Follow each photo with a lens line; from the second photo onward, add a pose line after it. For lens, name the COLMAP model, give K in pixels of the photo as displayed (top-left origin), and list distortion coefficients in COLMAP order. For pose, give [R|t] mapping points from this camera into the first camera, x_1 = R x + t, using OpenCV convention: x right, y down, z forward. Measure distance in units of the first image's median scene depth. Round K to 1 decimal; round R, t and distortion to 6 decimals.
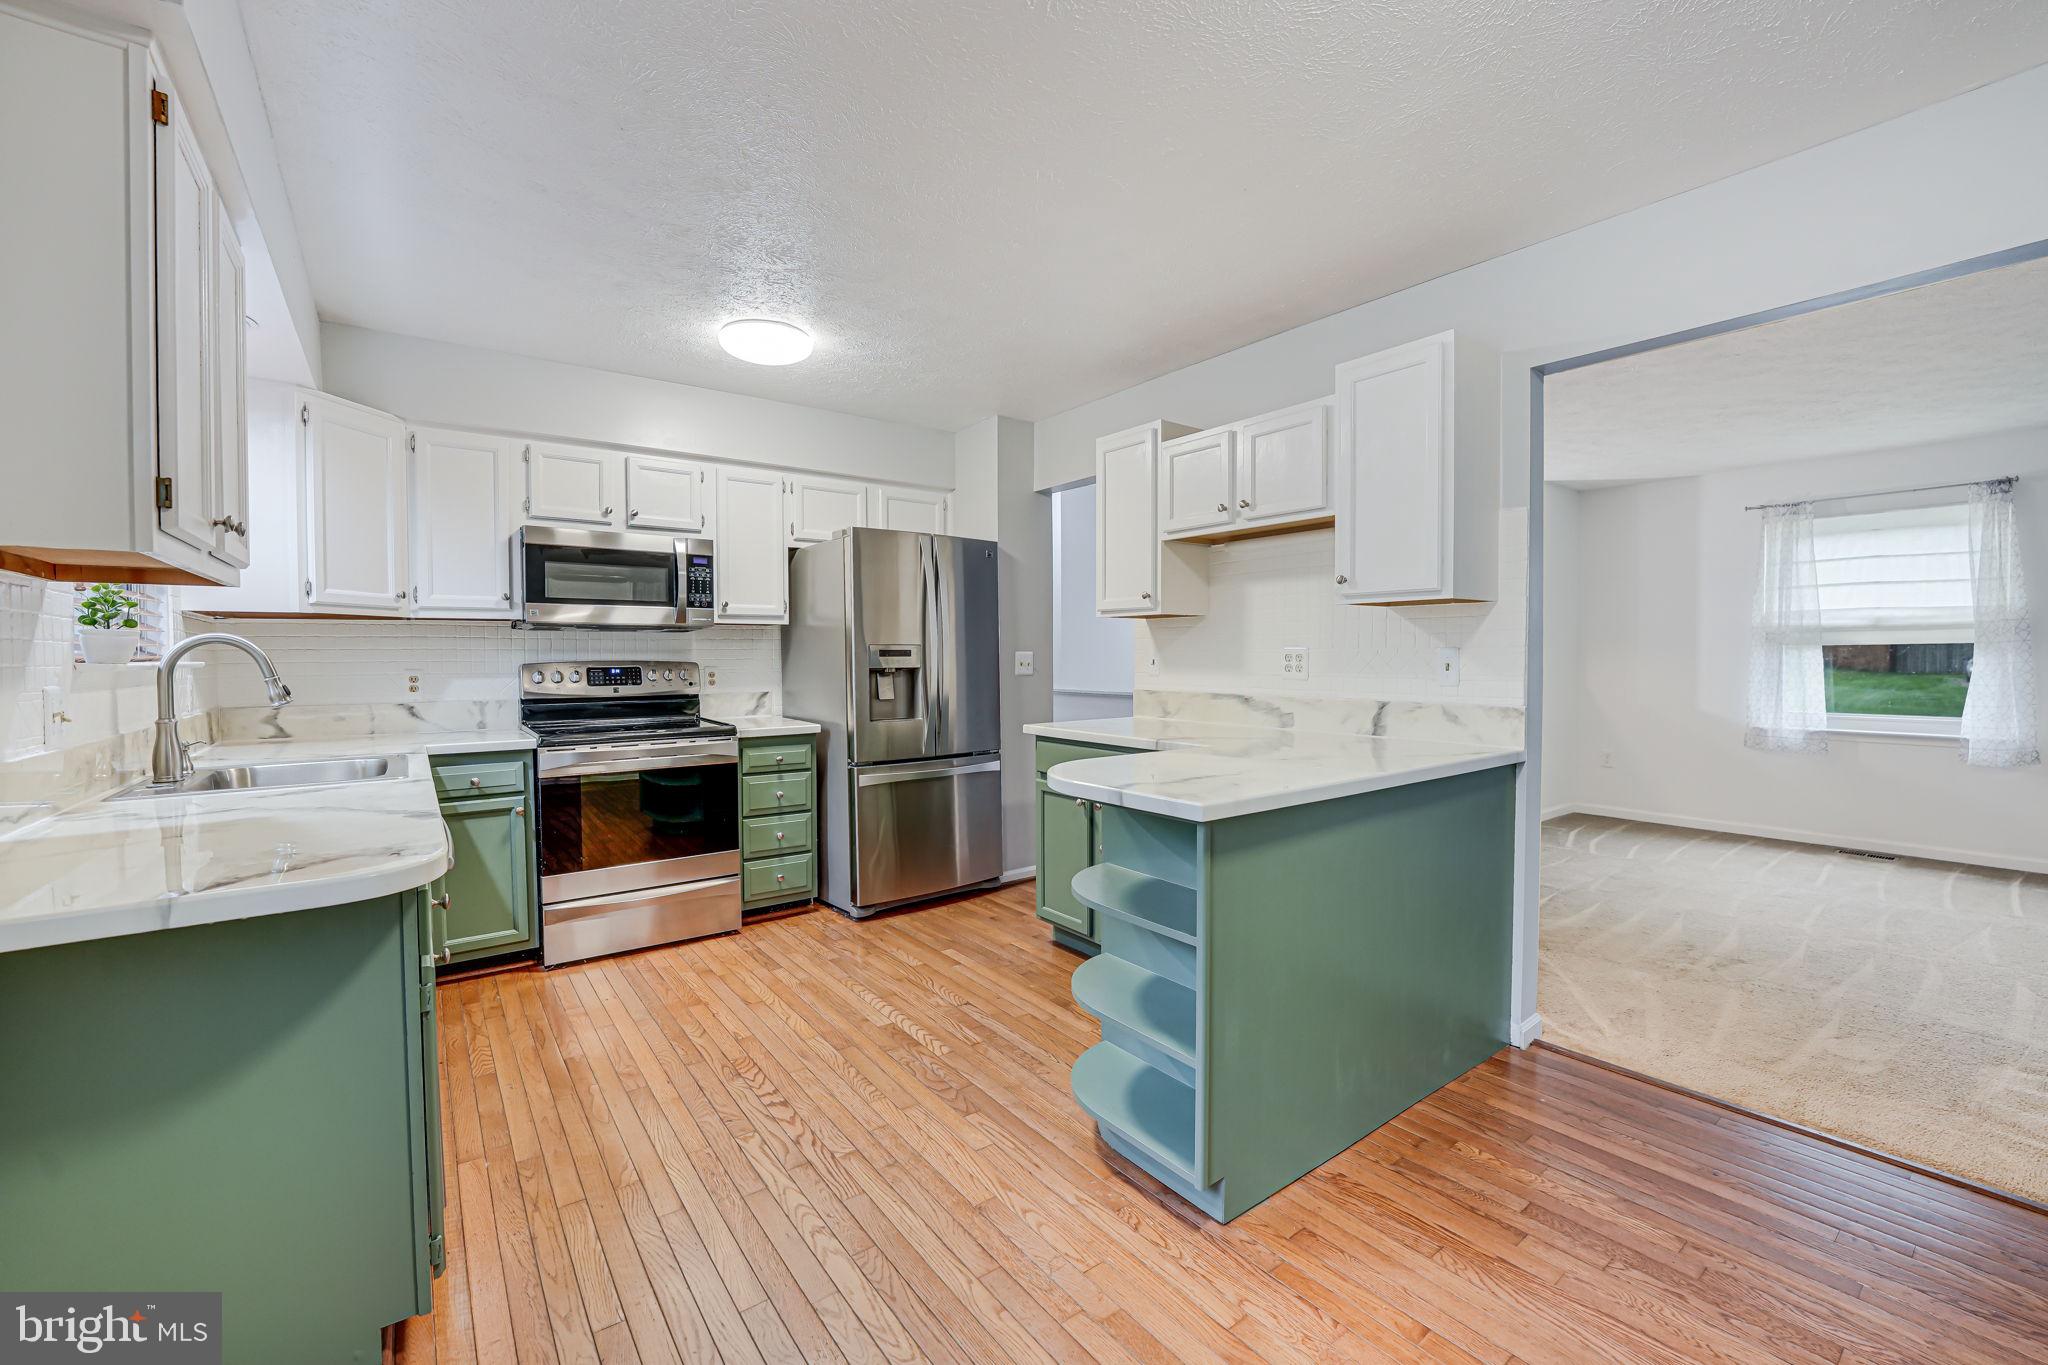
lens RADIAL K [[831.0, 0, 1026.4], [0, 831.0, 679.3], [0, 0, 1]] dist [-0.027616, 0.003309]
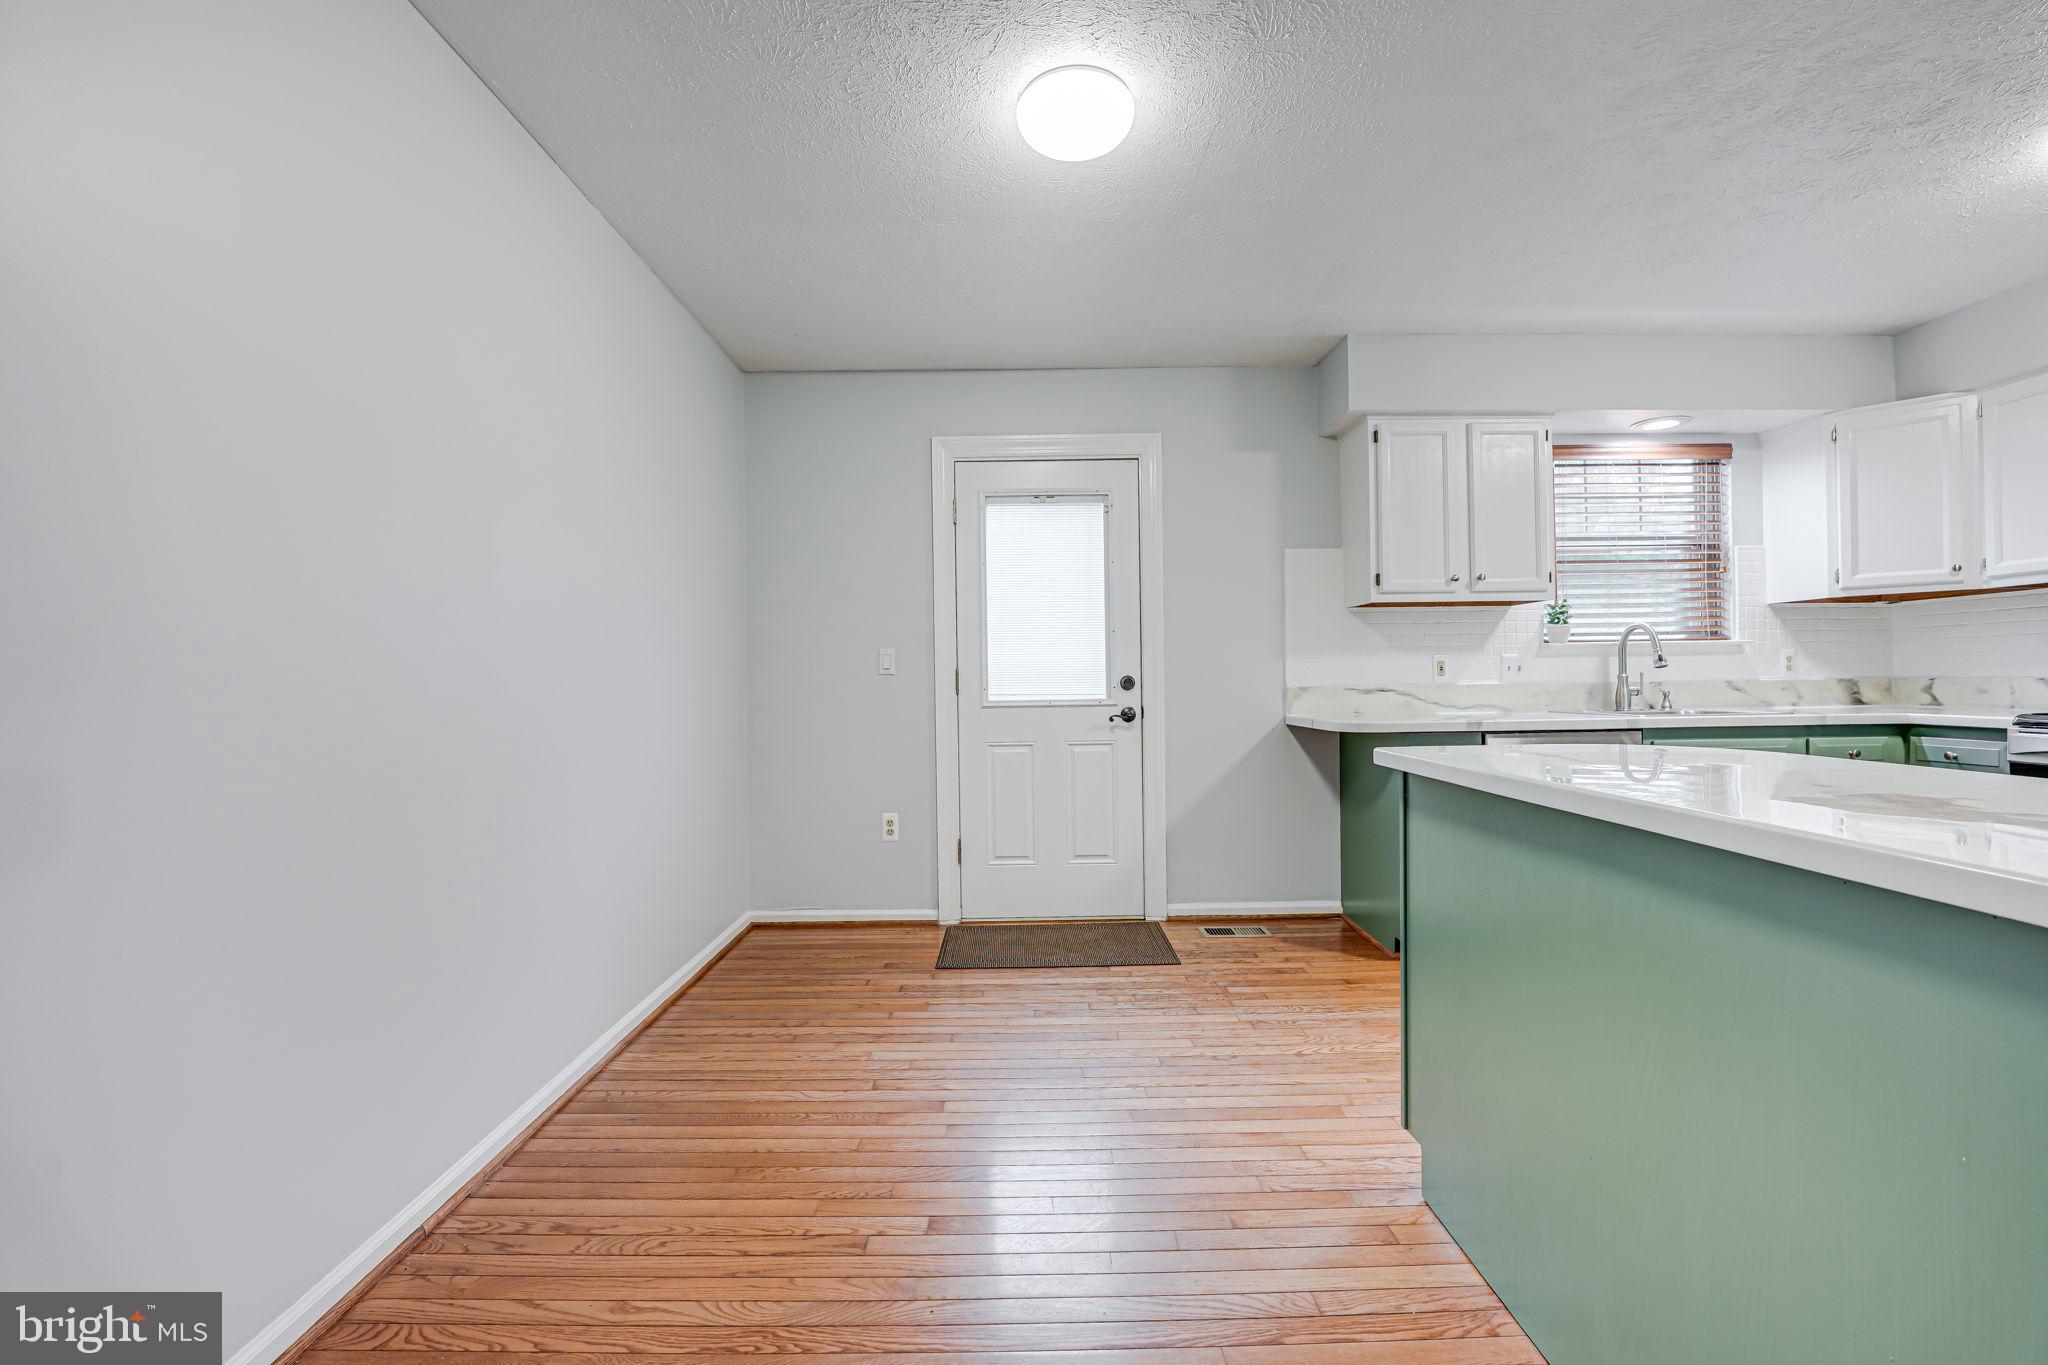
lens RADIAL K [[831.0, 0, 1025.2], [0, 831.0, 679.1], [0, 0, 1]] dist [-0.027616, 0.003309]
pose [[-0.592778, 0.014155, -0.805241, 0.703364], [-0.004674, 0.999768, 0.021016, 0.018259], [0.805352, 0.016222, -0.592575, 0.645839]]
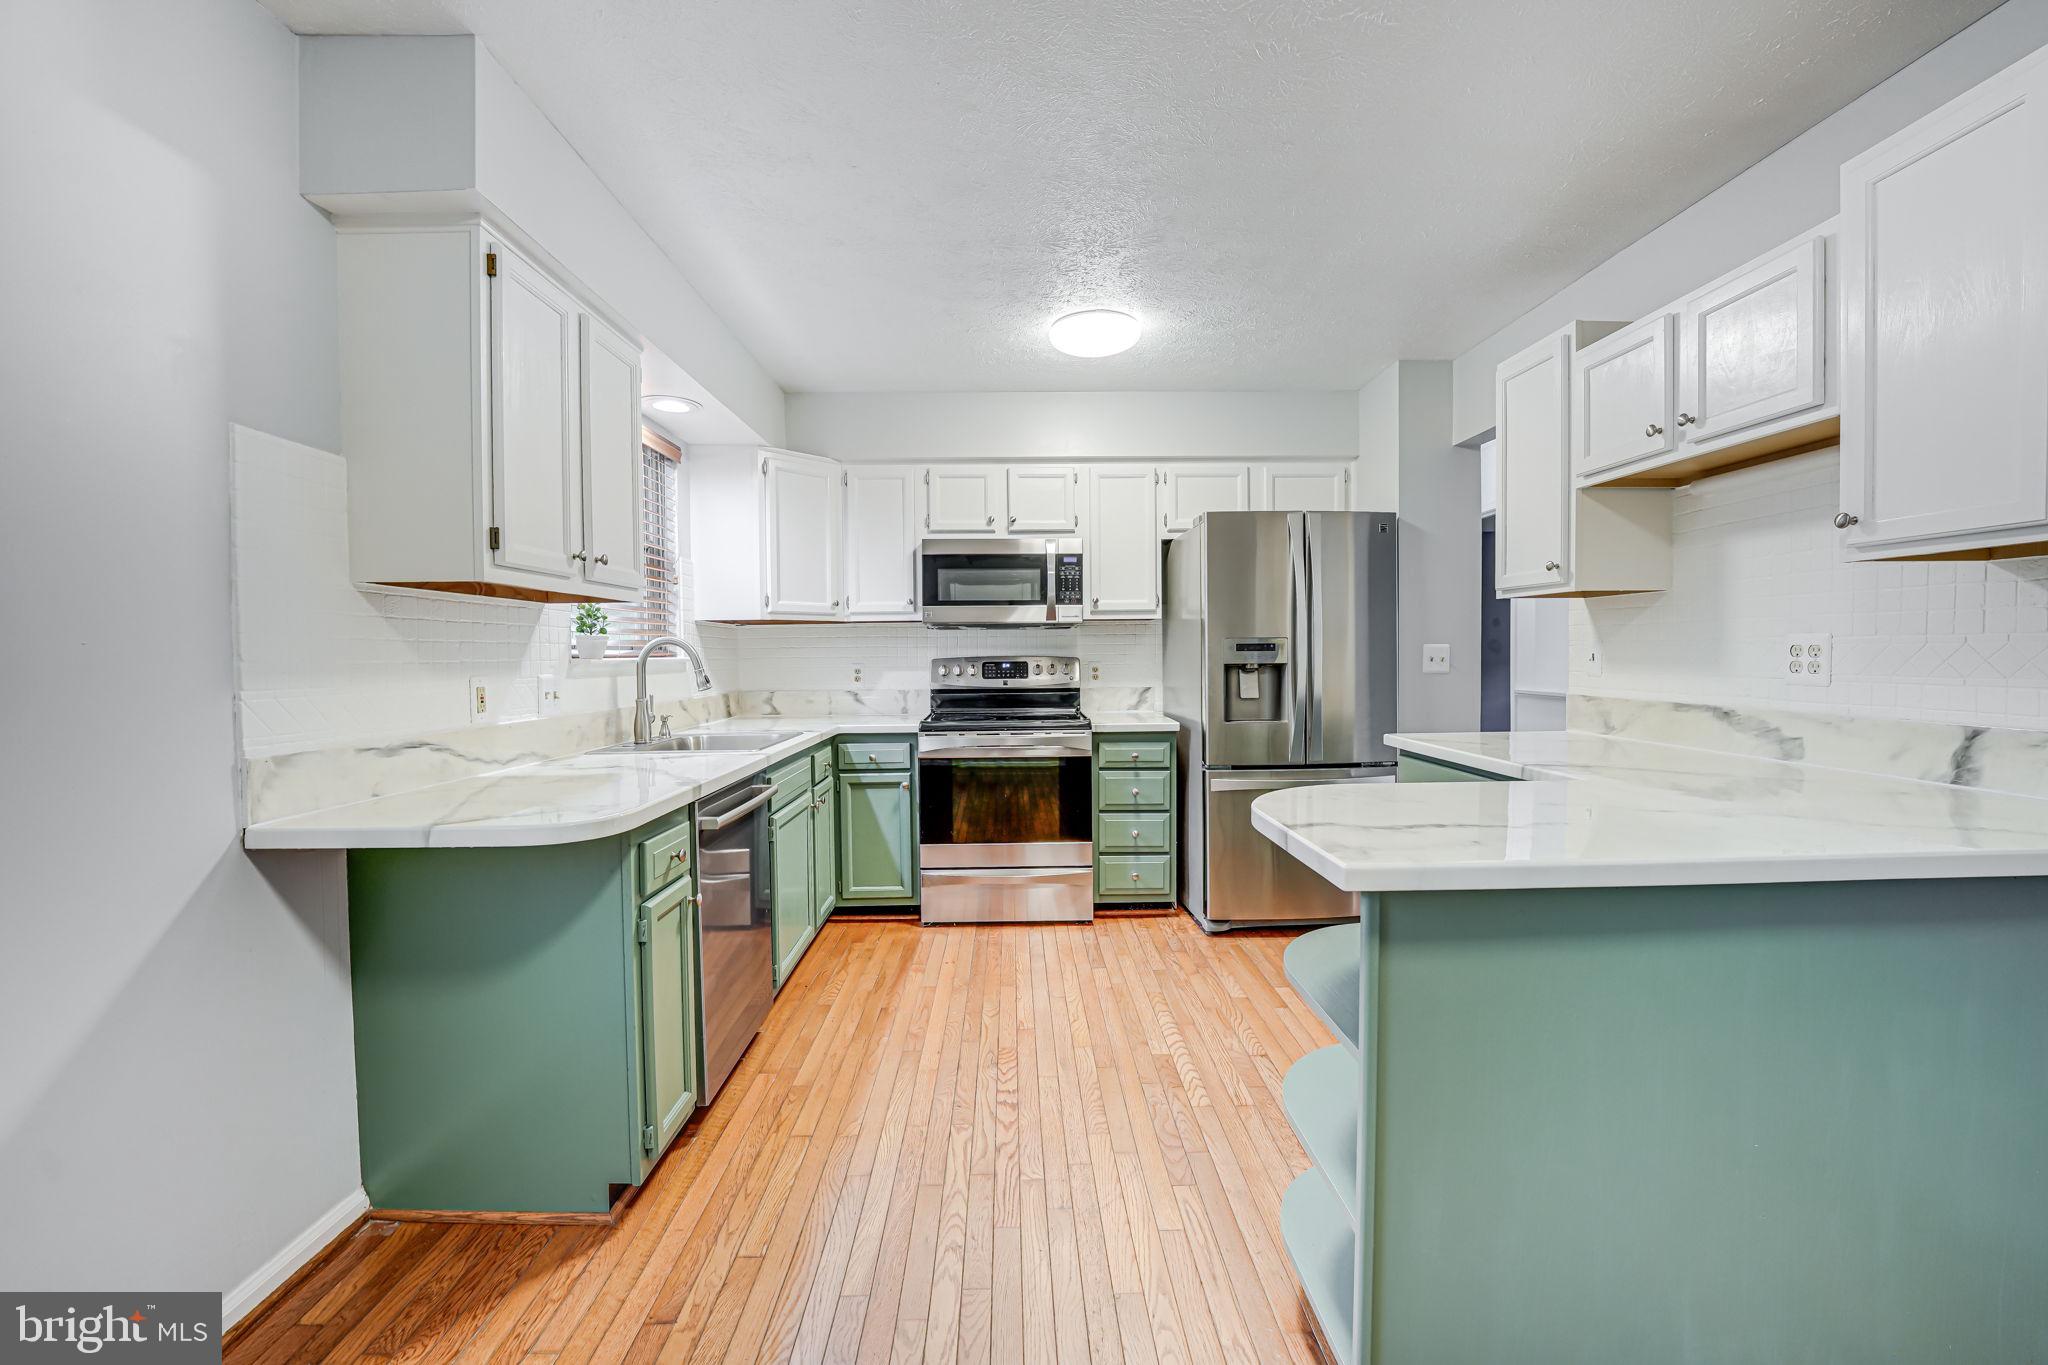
lens RADIAL K [[831.0, 0, 1024.4], [0, 831.0, 678.9], [0, 0, 1]] dist [-0.027616, 0.003309]
pose [[0.810138, 0.014811, -0.586053, 0.200478], [-0.011012, 0.999889, 0.010046, -0.004137], [0.586136, -0.001685, 0.810211, 0.145184]]
